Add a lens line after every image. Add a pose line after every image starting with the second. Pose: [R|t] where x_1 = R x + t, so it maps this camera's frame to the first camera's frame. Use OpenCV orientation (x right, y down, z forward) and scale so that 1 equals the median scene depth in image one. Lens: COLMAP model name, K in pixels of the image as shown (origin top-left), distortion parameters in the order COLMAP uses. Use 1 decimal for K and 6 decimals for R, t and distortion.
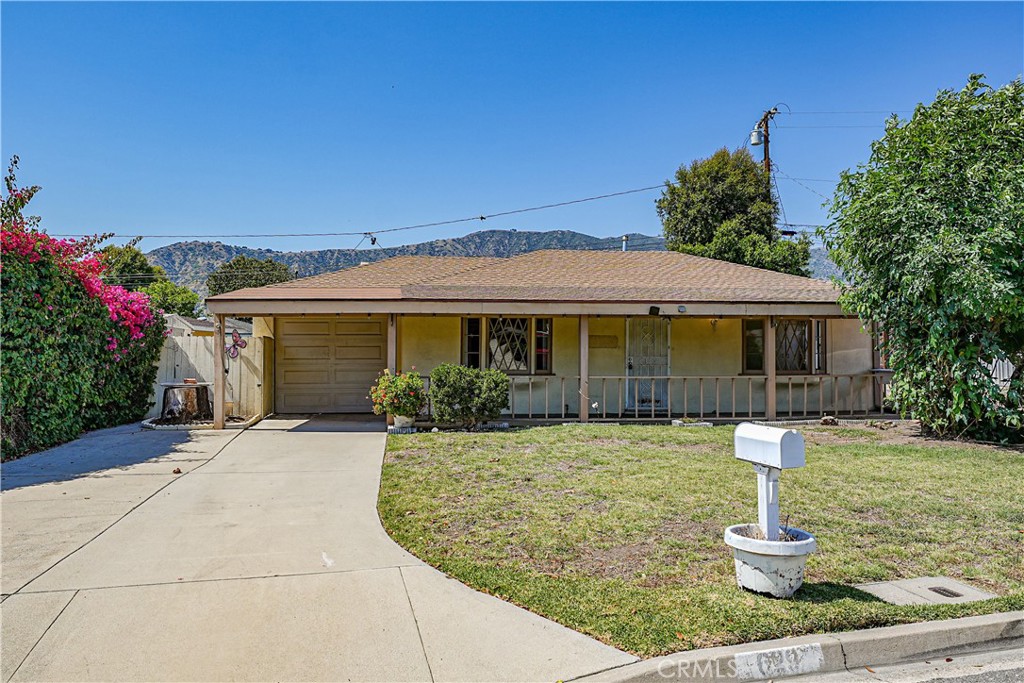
lens RADIAL K [[783.8, 0, 512.4], [0, 783.8, 342.4], [0, 0, 1]] dist [0.007079, 0.003971]
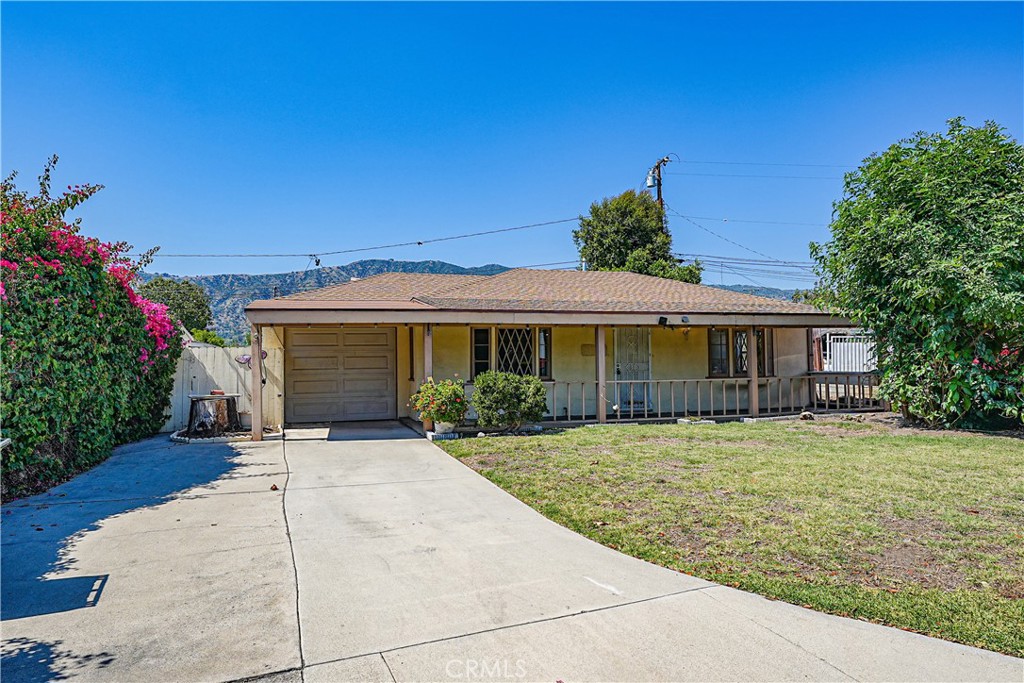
lens RADIAL K [[662.9, 0, 511.8], [0, 662.9, 339.7], [0, 0, 1]] dist [0.002201, 0.001149]
pose [[0.983407, -0.005701, 0.181321, -0.197366], [0.010010, 0.999689, -0.022858, 0.005753], [-0.181134, 0.024294, 0.983158, 0.113638]]
